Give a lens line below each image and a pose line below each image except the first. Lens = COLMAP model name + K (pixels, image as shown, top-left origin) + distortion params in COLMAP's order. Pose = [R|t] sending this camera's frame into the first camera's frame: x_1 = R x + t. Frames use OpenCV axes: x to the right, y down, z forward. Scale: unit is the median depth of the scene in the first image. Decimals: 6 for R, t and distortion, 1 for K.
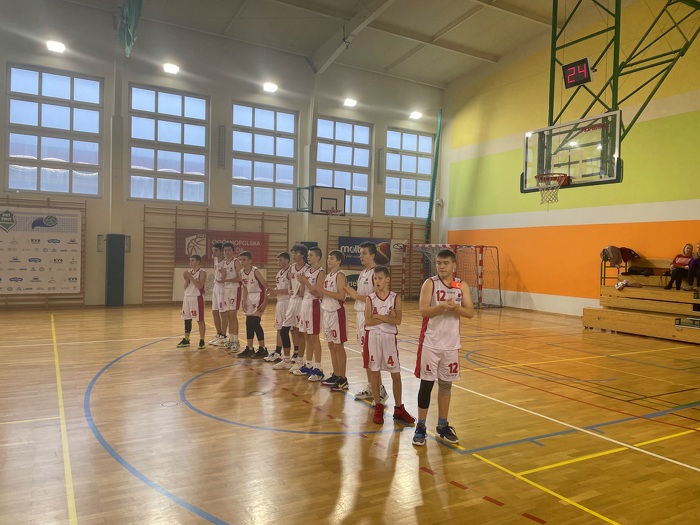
lens RADIAL K [[526.4, 0, 343.0], [0, 526.4, 259.0], [0, 0, 1]] dist [0.100543, -0.123250]
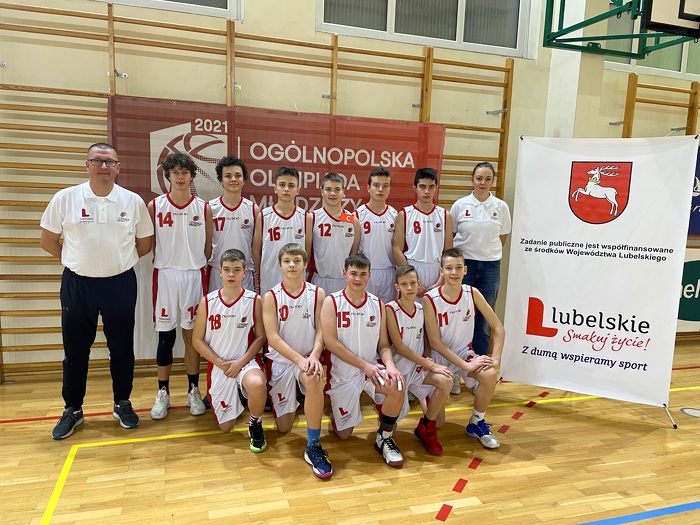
lens RADIAL K [[574.1, 0, 347.1], [0, 574.1, 264.7], [0, 0, 1]] dist [0.114570, -0.179171]
pose [[0.983208, 0.030019, -0.180003, -0.140256], [-0.012956, 0.995371, 0.095227, -0.002405], [0.182029, -0.091296, 0.979046, 0.702494]]
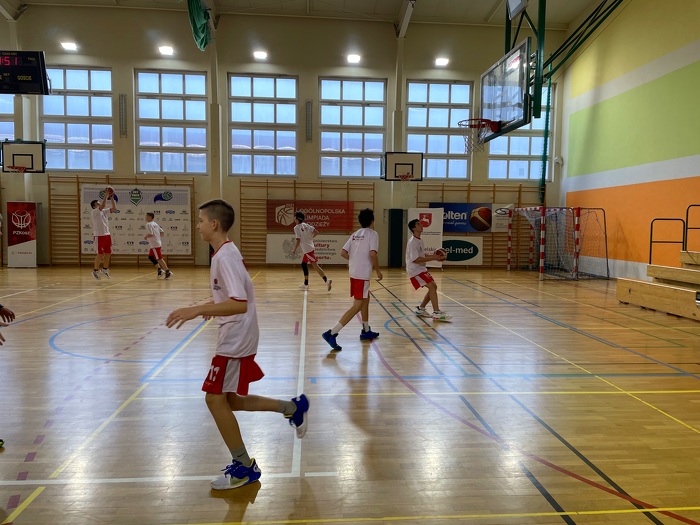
lens RADIAL K [[527.2, 0, 352.8], [0, 527.2, 258.2], [0, 0, 1]] dist [0.097199, -0.122016]
pose [[0.911330, 0.013175, -0.411466, 0.302218], [0.006478, 0.998905, 0.046333, 0.015809], [0.411626, -0.044890, 0.910247, 0.044637]]
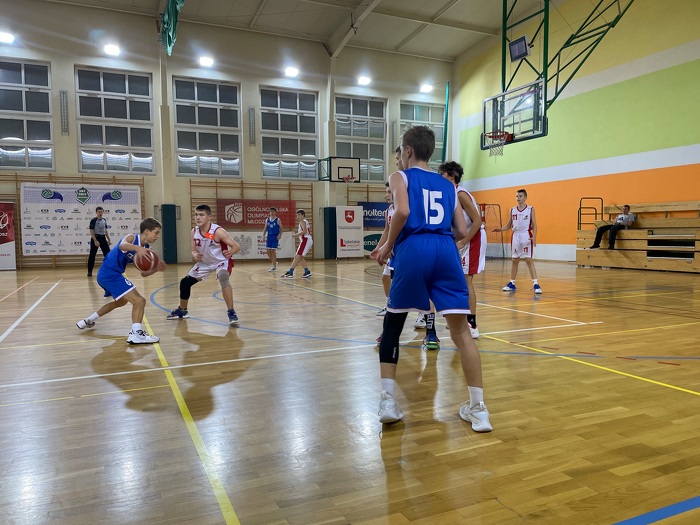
lens RADIAL K [[526.9, 0, 346.5], [0, 526.9, 264.7], [0, 0, 1]] dist [0.096699, -0.123971]
pose [[0.995377, -0.030645, -0.091028, 0.075305], [0.035137, 0.998221, 0.048161, 0.041607], [0.089390, -0.051137, 0.994683, -0.157090]]
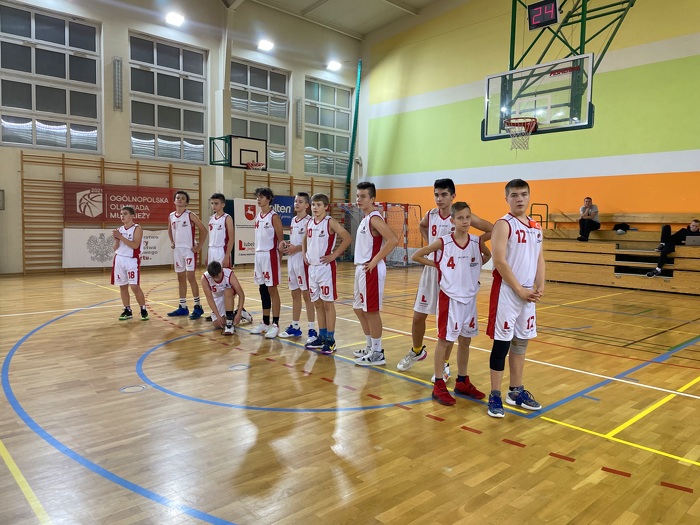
lens RADIAL K [[527.2, 0, 354.7], [0, 527.2, 254.5], [0, 0, 1]] dist [0.099623, -0.124734]
pose [[0.972100, -0.023081, 0.233427, -0.067603], [0.010435, 0.998417, 0.055263, 0.014490], [-0.234333, -0.051285, 0.970803, 0.067944]]
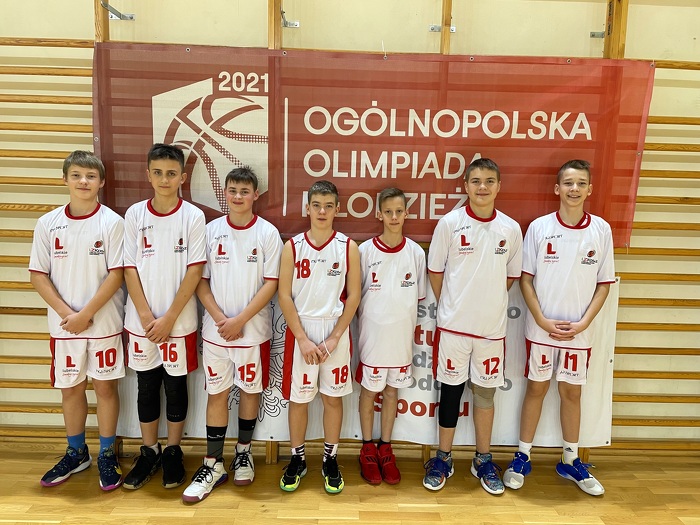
lens RADIAL K [[527.8, 0, 350.0], [0, 527.8, 262.5], [0, 0, 1]] dist [0.097888, -0.124597]
pose [[0.879955, 0.060407, -0.471201, -0.147897], [-0.010082, 0.994034, 0.108605, -0.004804], [0.474950, -0.090817, 0.875314, 0.842884]]
